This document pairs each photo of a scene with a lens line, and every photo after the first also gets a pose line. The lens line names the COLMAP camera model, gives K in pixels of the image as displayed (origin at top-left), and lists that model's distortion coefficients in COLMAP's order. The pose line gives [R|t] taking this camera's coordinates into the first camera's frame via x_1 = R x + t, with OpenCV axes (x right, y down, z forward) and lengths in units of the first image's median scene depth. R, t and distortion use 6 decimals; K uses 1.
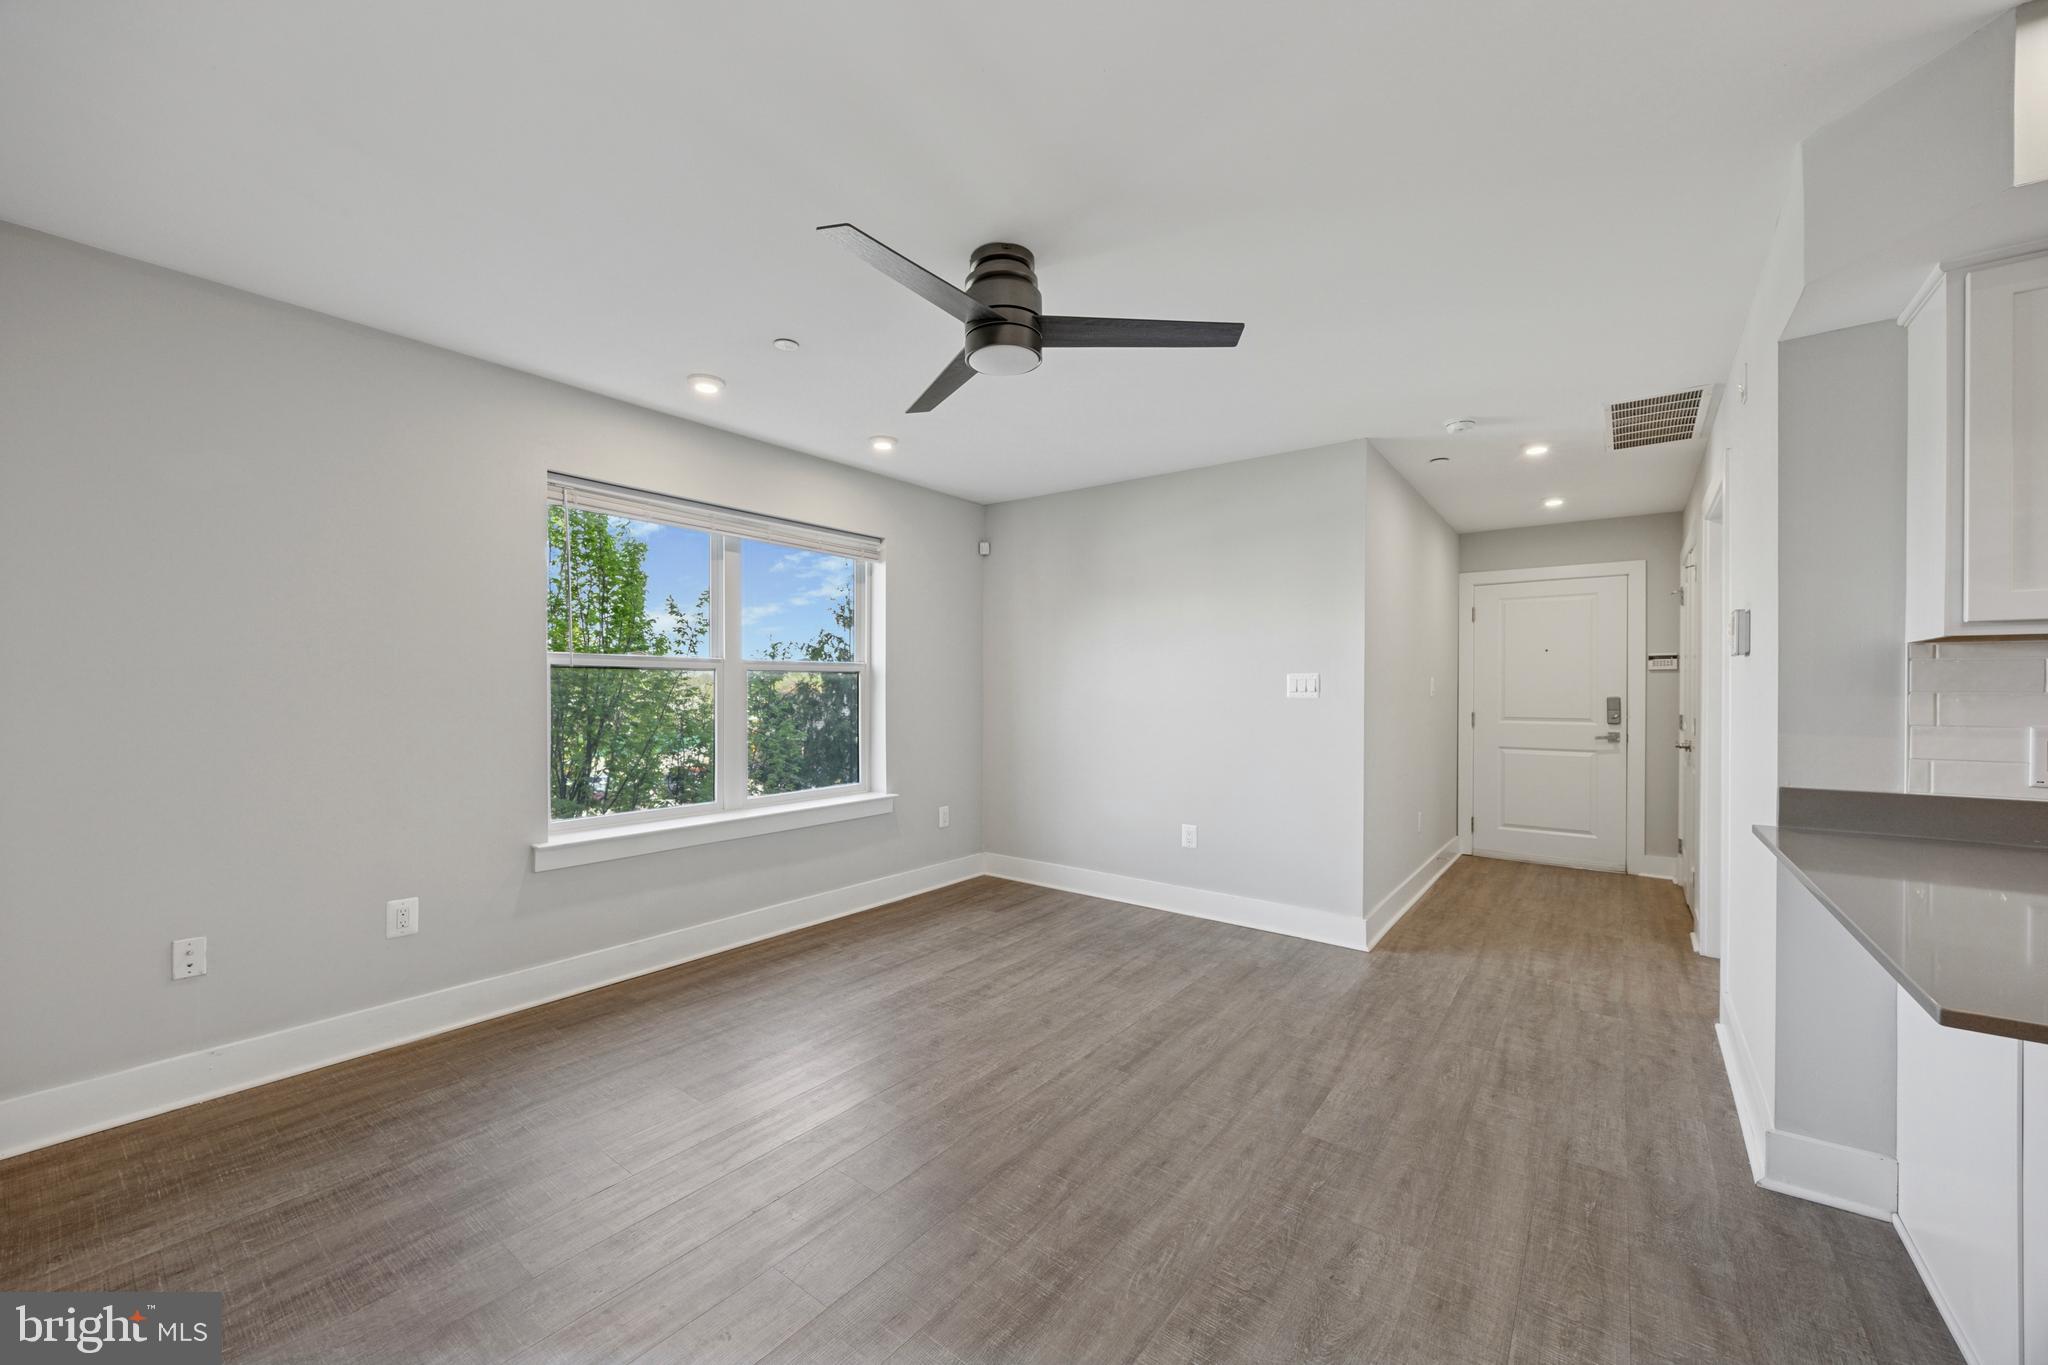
lens RADIAL K [[781.6, 0, 1014.5], [0, 781.6, 692.7], [0, 0, 1]] dist [-0.001537, -0.000404]
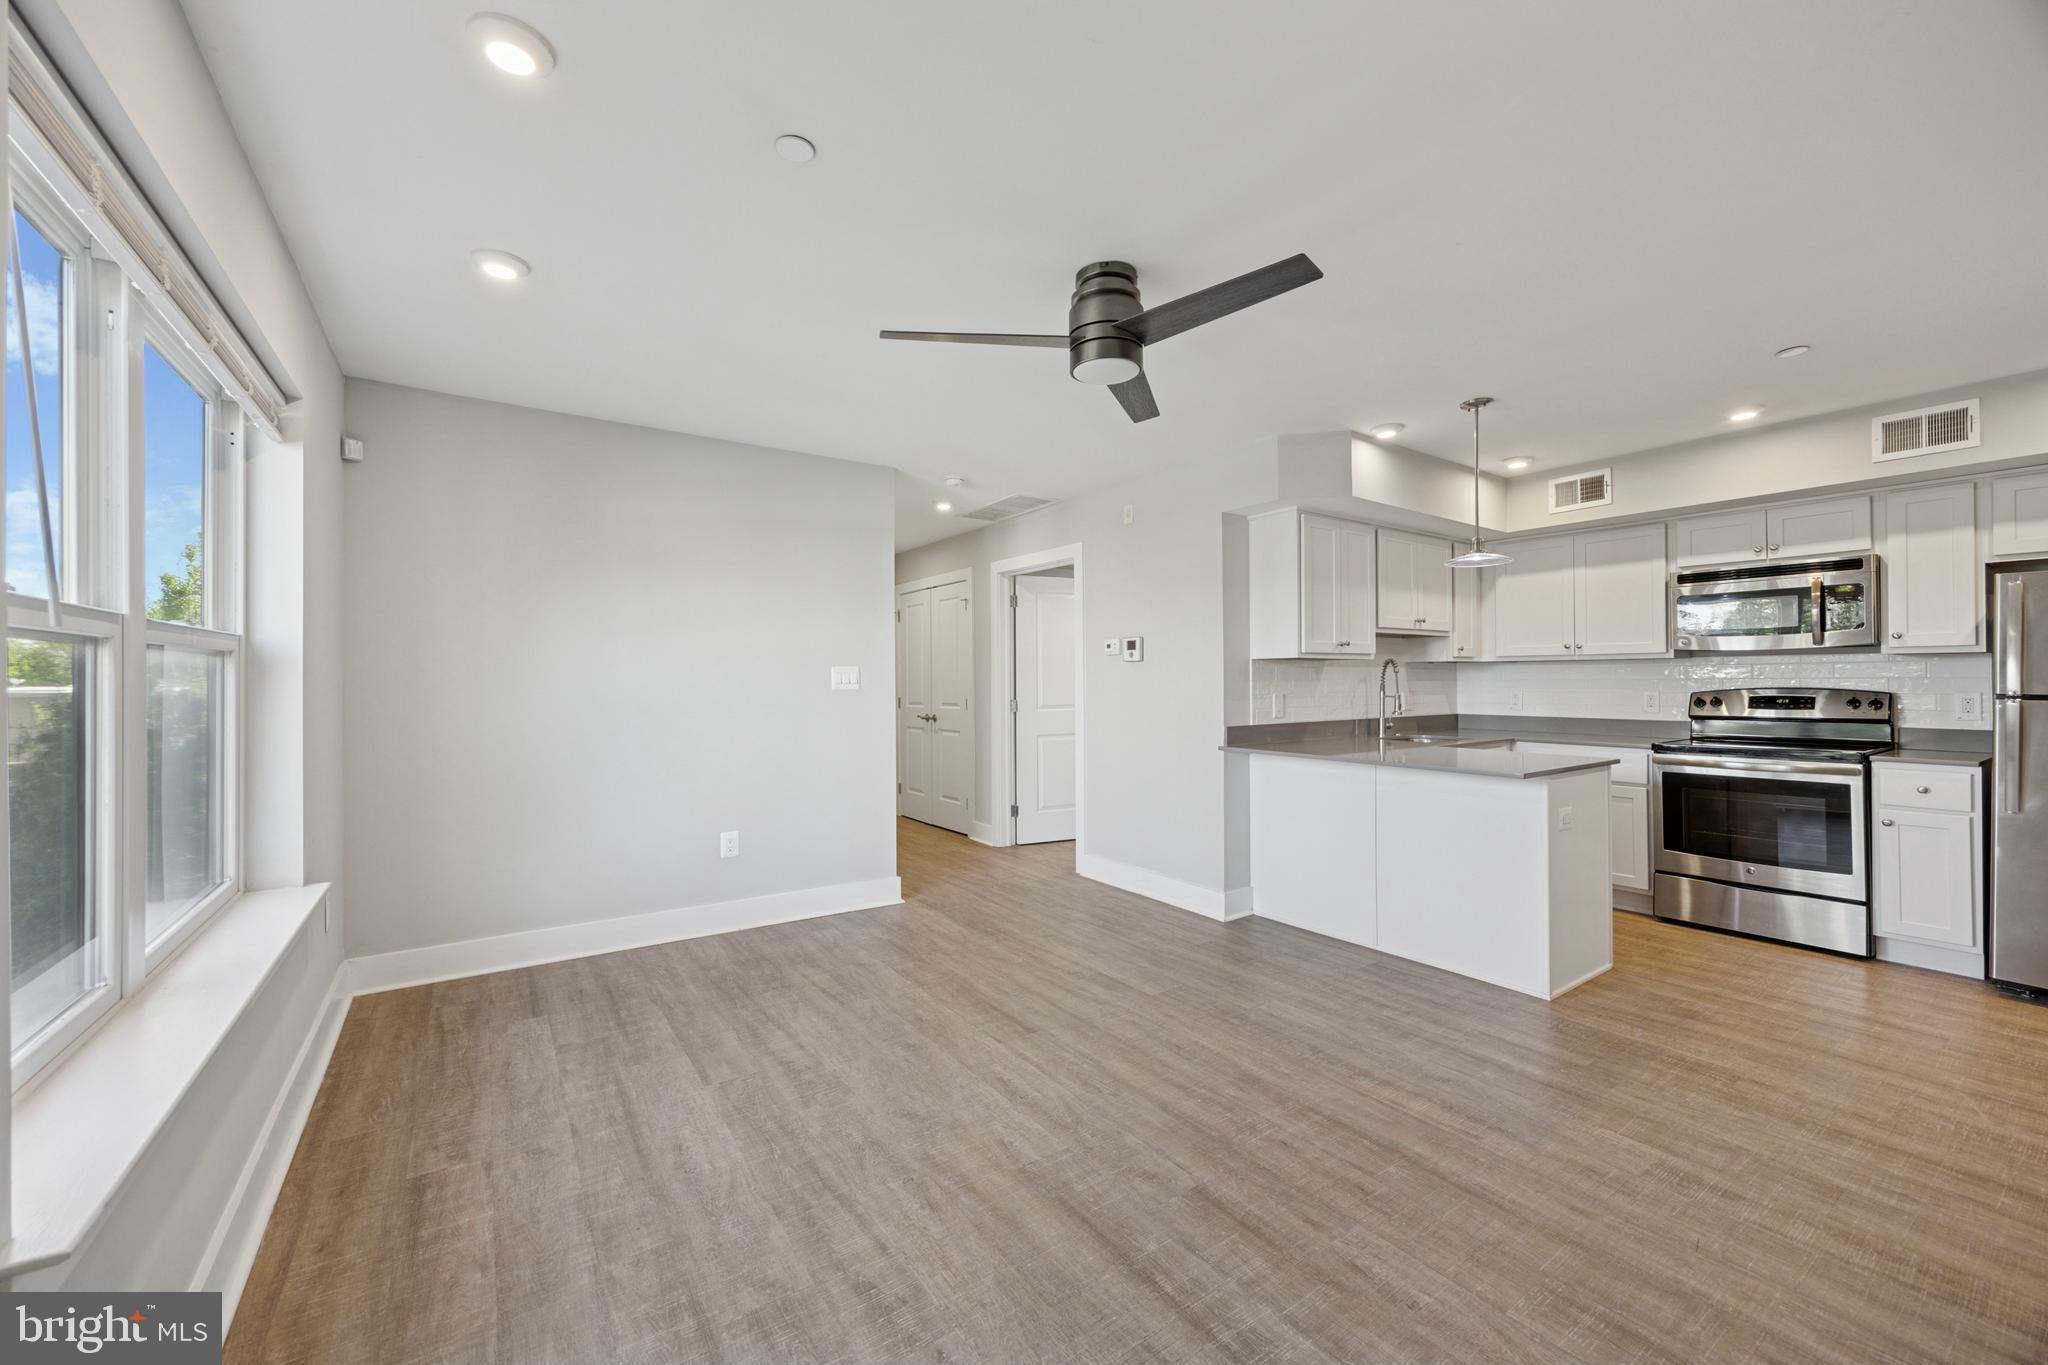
lens RADIAL K [[783.0, 0, 1016.5], [0, 783.0, 676.0], [0, 0, 1]] dist [-0.001673, 0.000097]
pose [[0.310862, 0.000661, 0.950455, -0.852771], [0.008763, 0.999955, -0.003561, -0.008438], [-0.950415, 0.009436, 0.310842, 0.638264]]
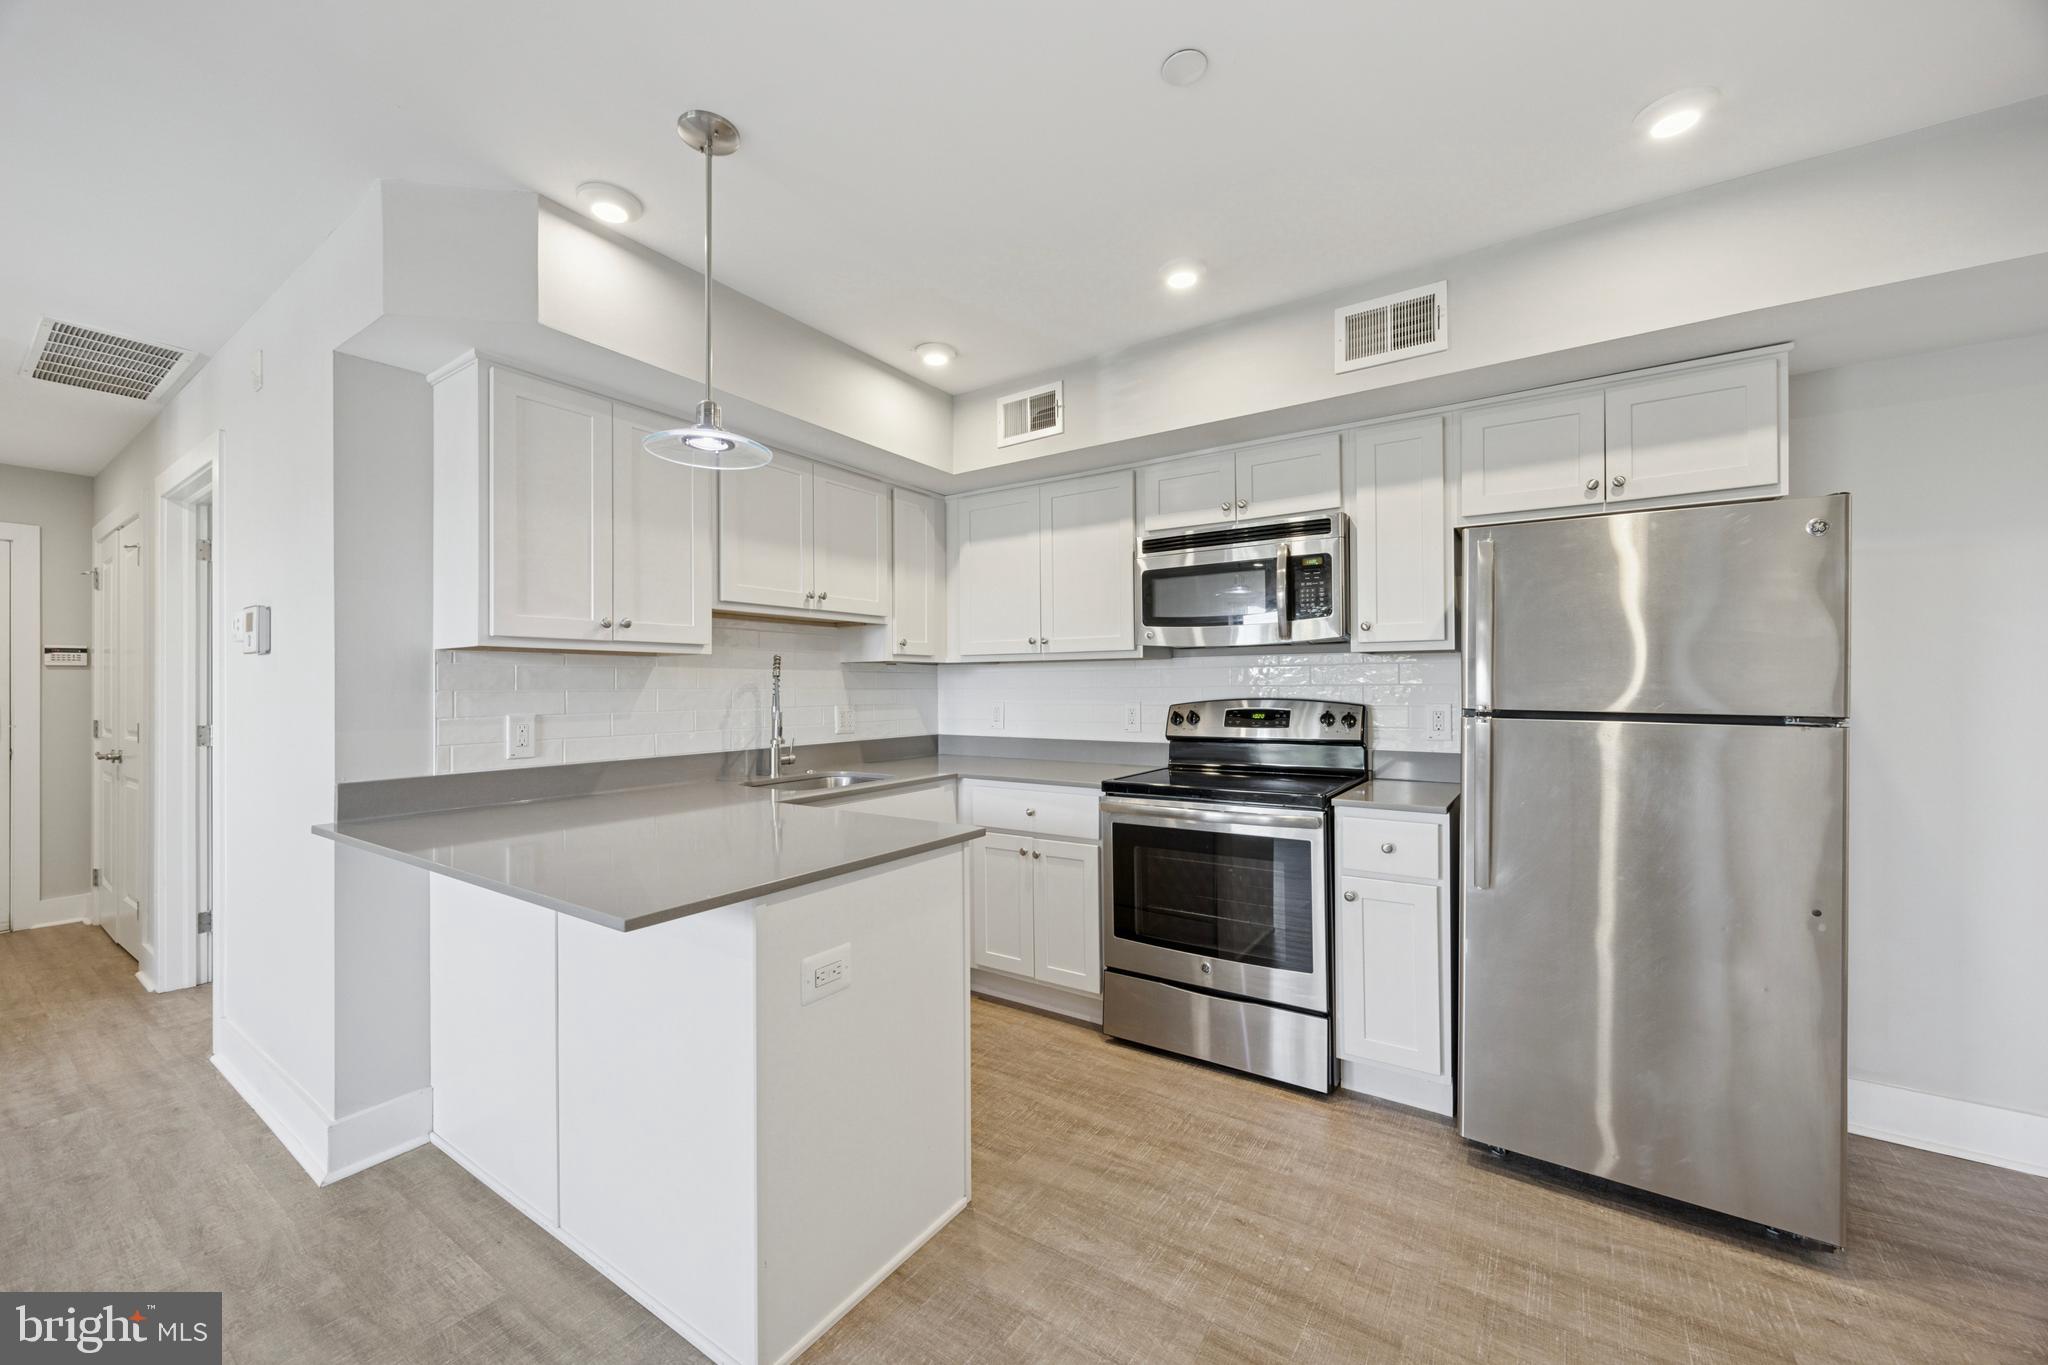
lens RADIAL K [[782.4, 0, 1016.4], [0, 782.4, 681.1], [0, 0, 1]] dist [-0.000211, 0.000008]
pose [[-0.055868, 0.004652, 0.998427, -0.071996], [0.009280, 0.999948, -0.004140, -0.001537], [-0.998395, 0.009035, -0.055908, 0.118638]]
